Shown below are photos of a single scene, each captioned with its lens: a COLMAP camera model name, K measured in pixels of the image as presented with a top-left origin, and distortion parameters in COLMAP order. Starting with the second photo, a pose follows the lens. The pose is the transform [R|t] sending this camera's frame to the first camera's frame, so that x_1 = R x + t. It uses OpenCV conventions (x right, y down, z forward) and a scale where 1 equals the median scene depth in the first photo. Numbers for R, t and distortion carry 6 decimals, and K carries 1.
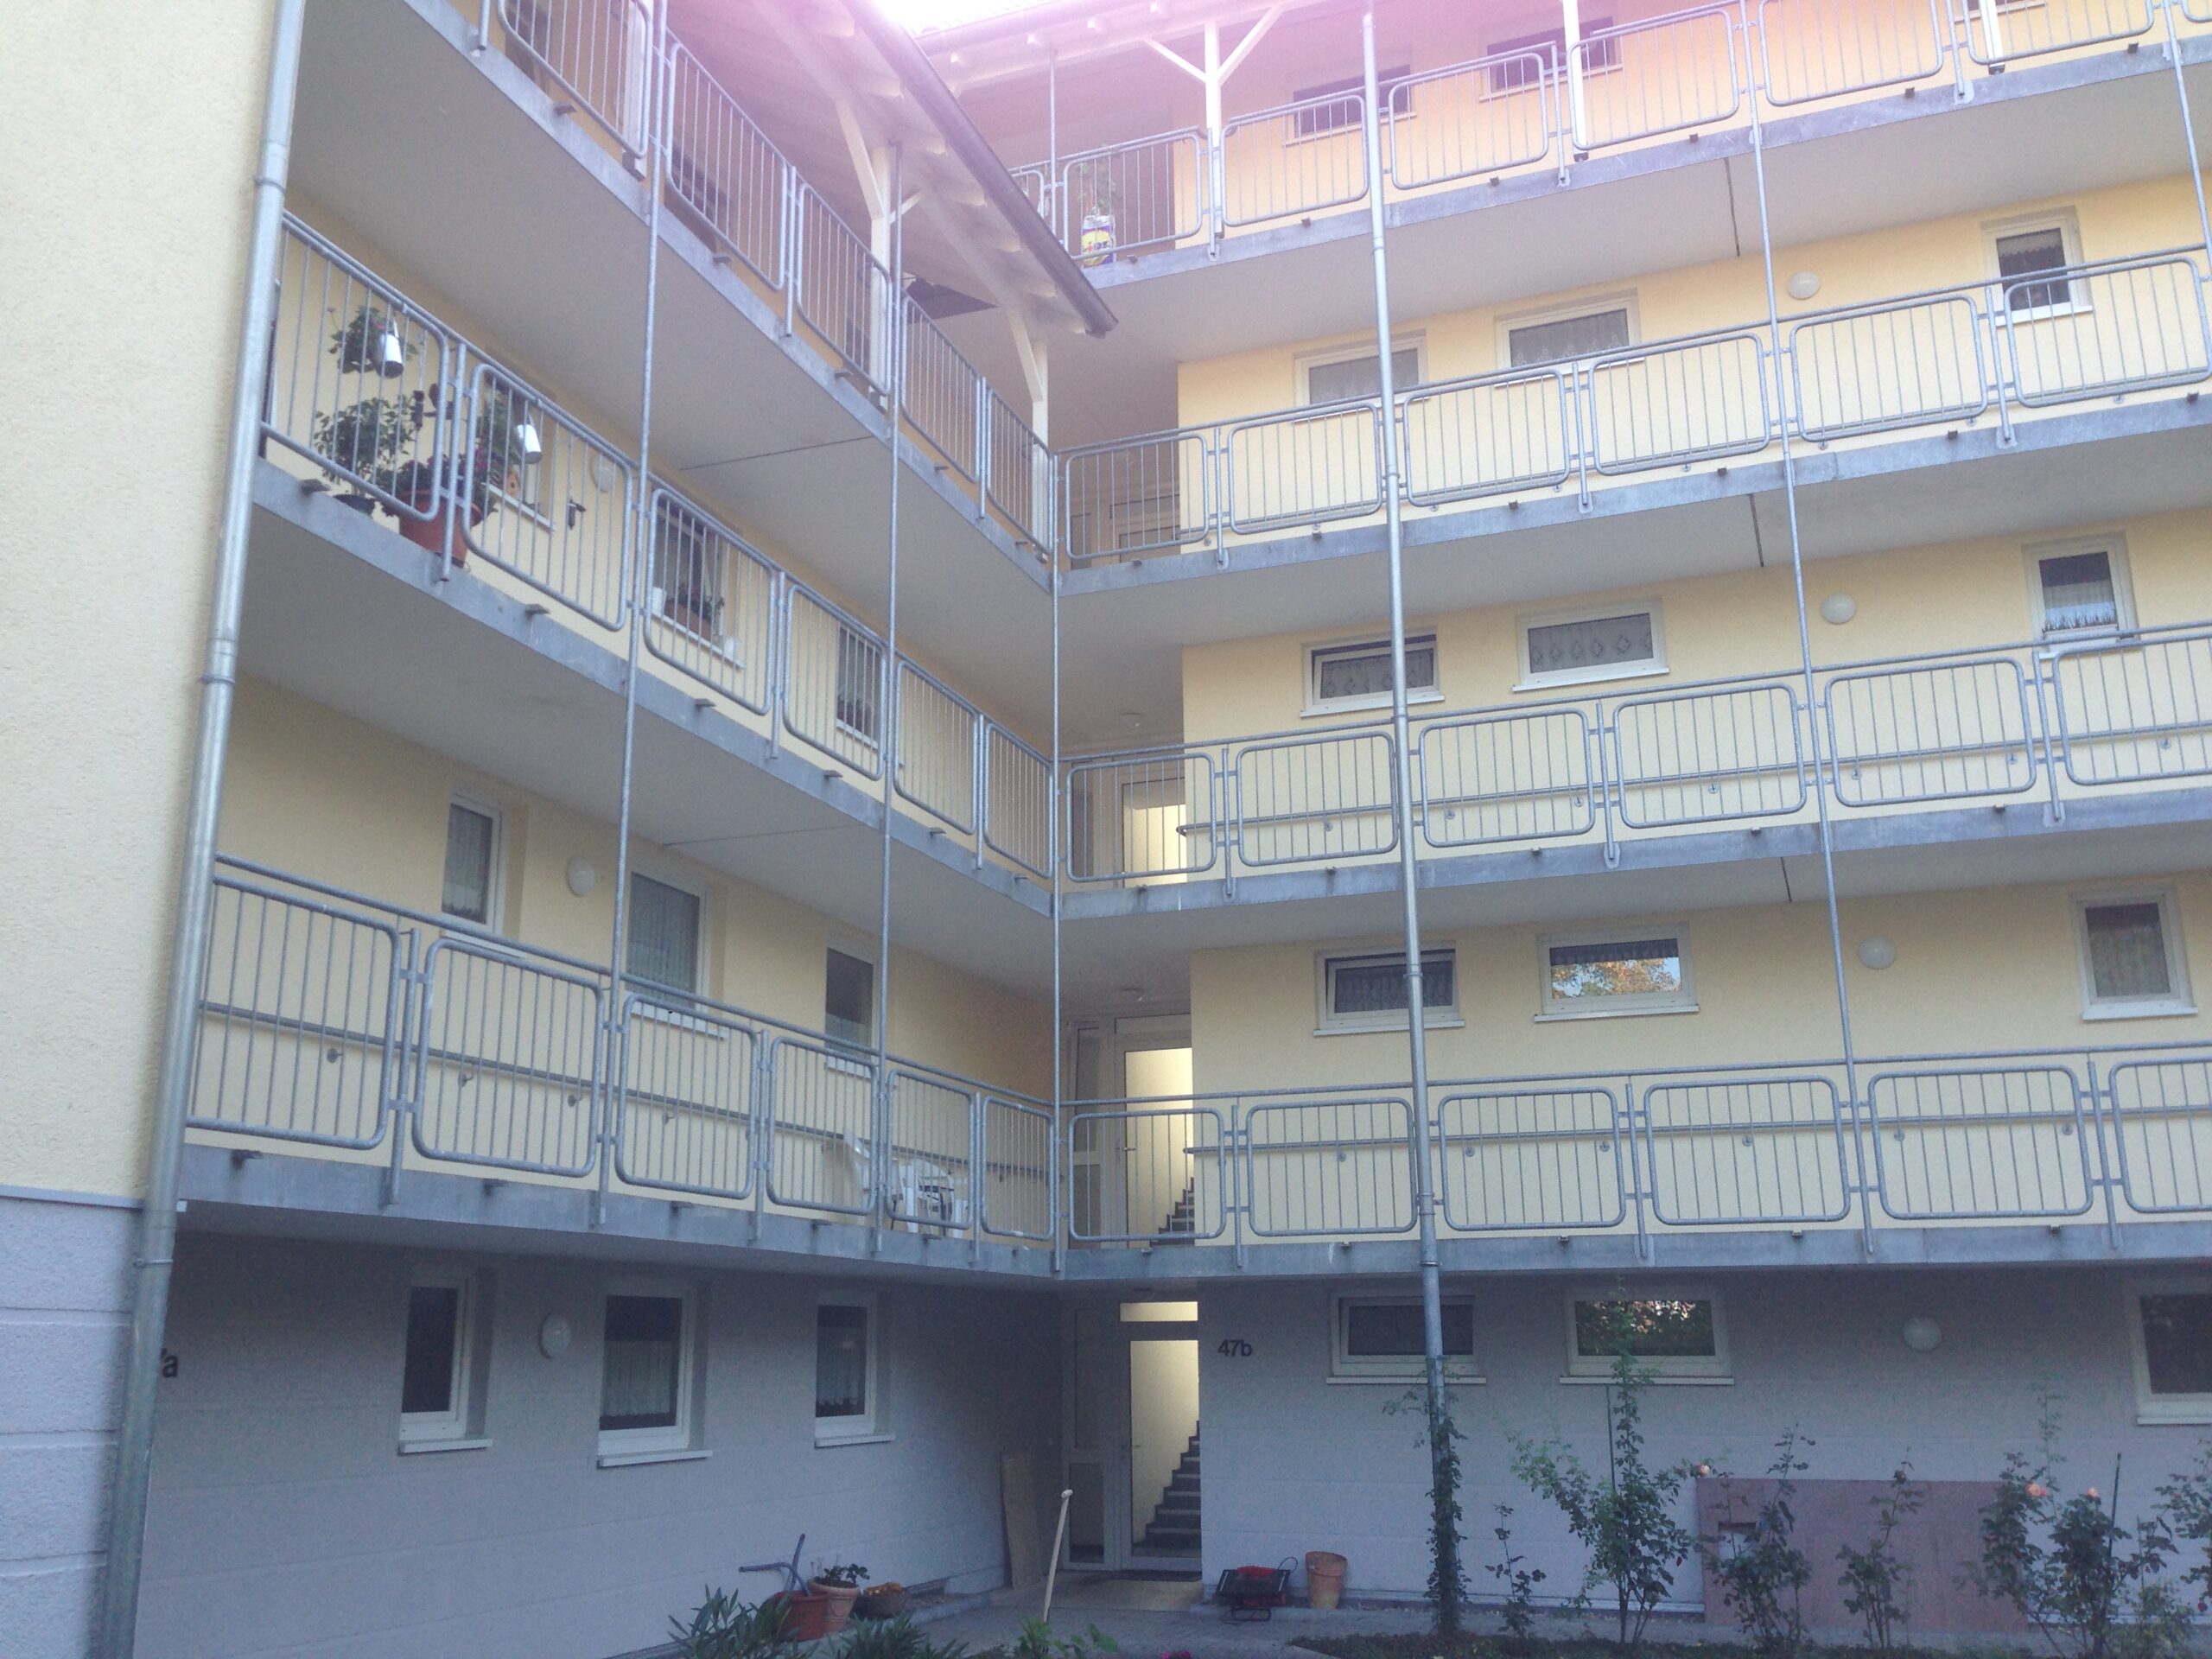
lens RADIAL K [[1940.8, 0, 1121.3], [0, 1940.8, 866.7], [0, 0, 1]] dist [0.046967, -0.001391]
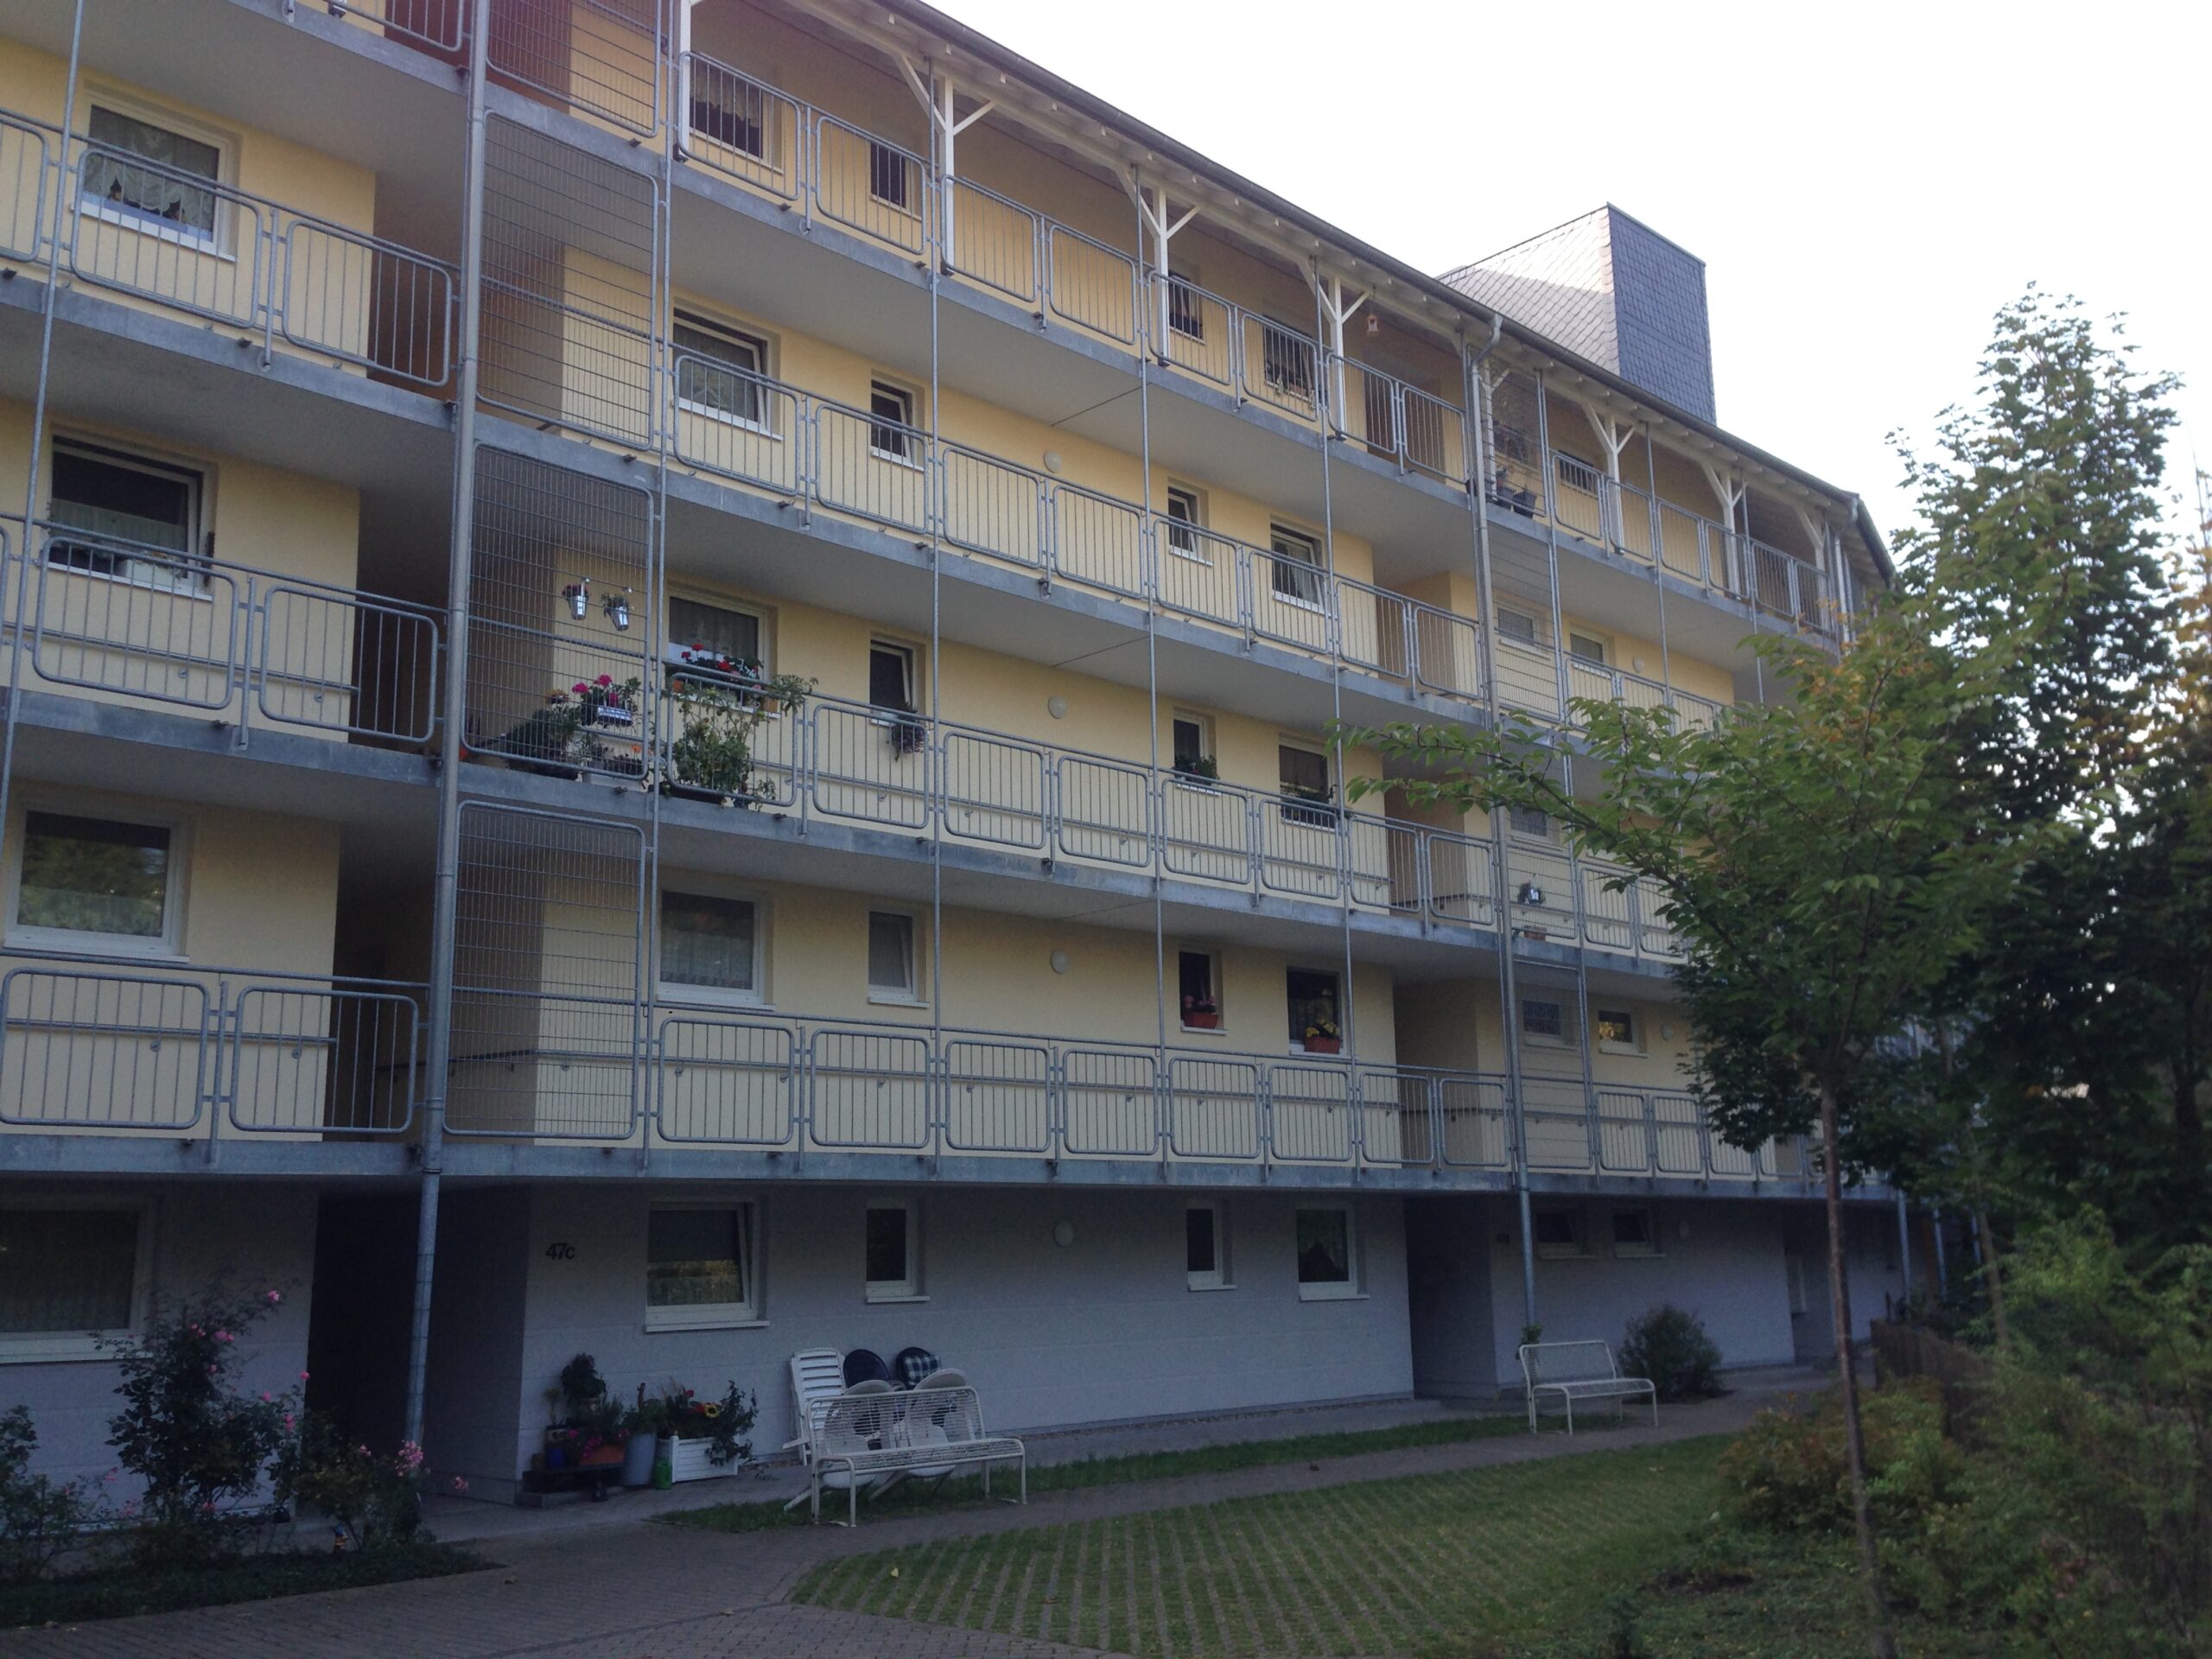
lens RADIAL K [[2112.0, 0, 1105.9], [0, 2112.0, 829.0], [0, 0, 1]] dist [0.035187, 0.000000]
pose [[0.411246, 0.177604, 0.894054, -0.862059], [-0.210444, 0.972836, -0.096455, 0.081486], [-0.886899, -0.148482, 0.437451, 0.298593]]
